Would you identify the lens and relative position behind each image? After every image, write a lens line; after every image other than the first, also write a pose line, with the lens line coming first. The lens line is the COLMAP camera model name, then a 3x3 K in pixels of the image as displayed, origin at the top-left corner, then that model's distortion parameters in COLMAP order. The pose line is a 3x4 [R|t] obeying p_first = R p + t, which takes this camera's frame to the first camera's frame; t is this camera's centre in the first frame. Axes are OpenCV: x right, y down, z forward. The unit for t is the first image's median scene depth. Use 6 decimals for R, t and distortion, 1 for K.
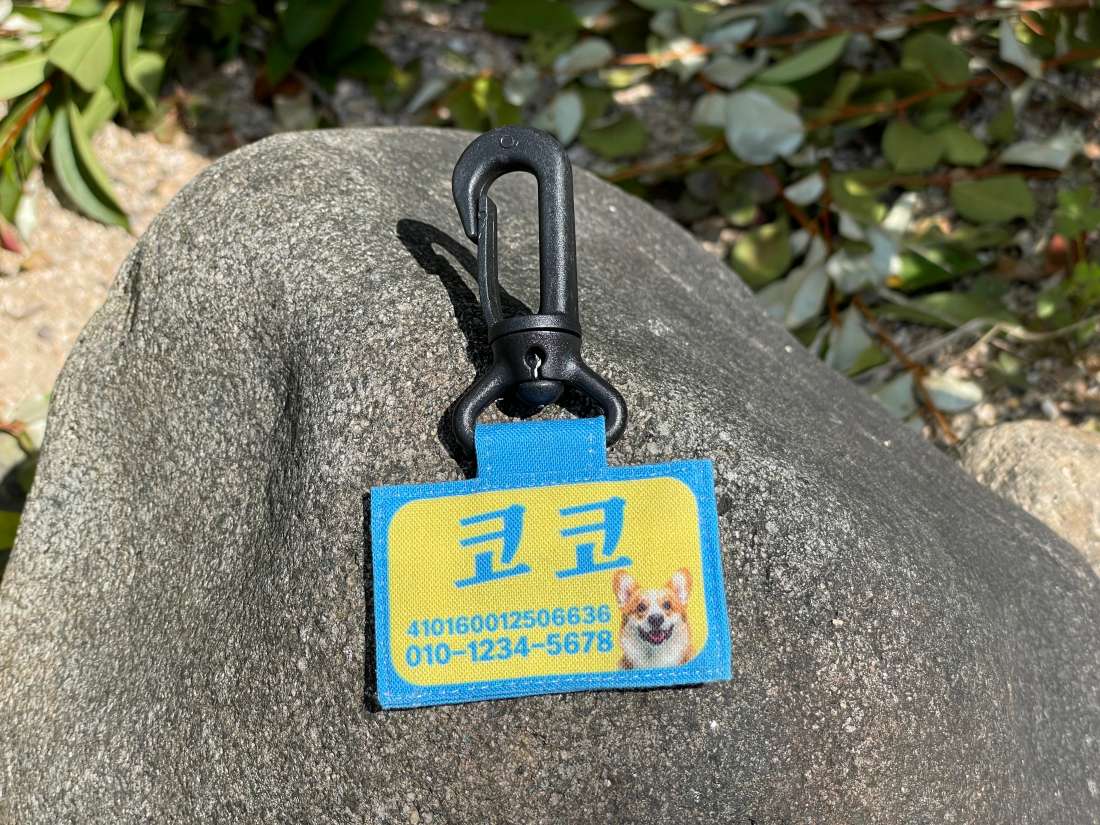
lens RADIAL K [[1687.3, 0, 553.8], [0, 1687.3, 409.3], [0, 0, 1]] dist [0.102668, -0.425443]
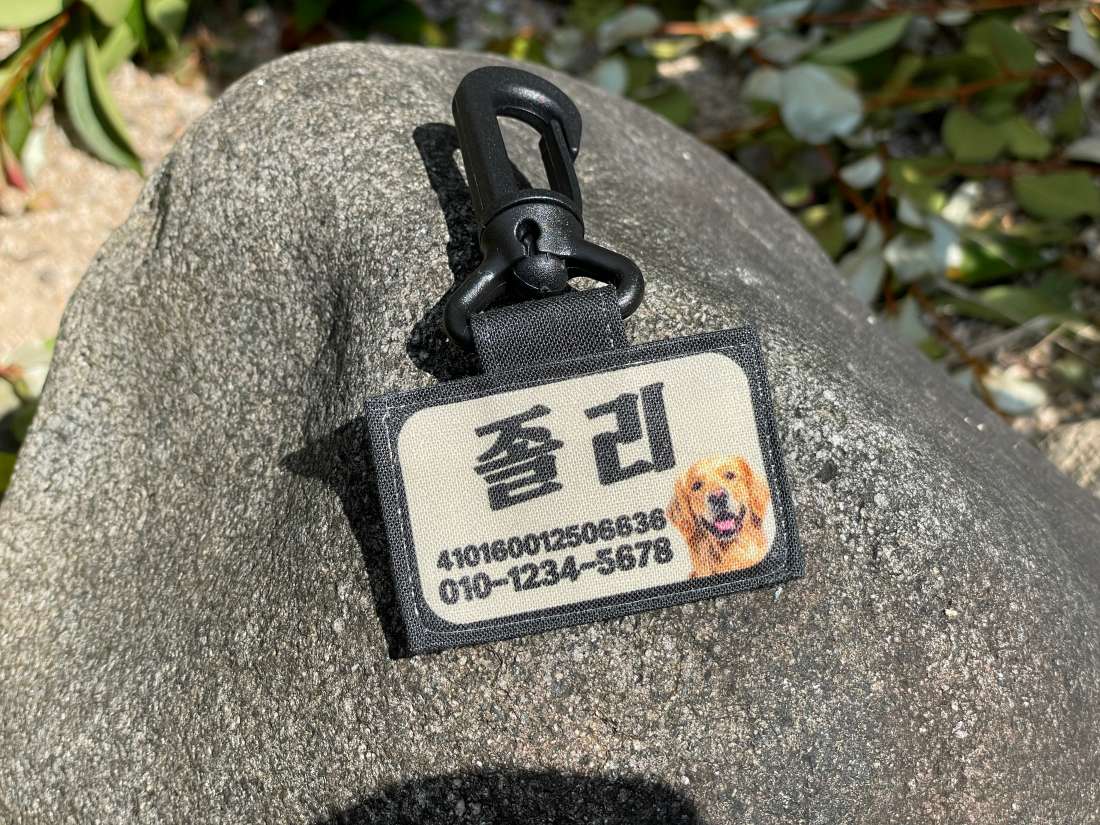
lens RADIAL K [[1687.3, 0, 553.8], [0, 1687.3, 409.3], [0, 0, 1]] dist [0.102668, -0.425443]
pose [[0.998329, 0.057142, 0.008566, -0.045553], [-0.057097, 0.998354, -0.005465, 0.033400], [-0.008864, 0.004967, 0.999948, 0.111243]]
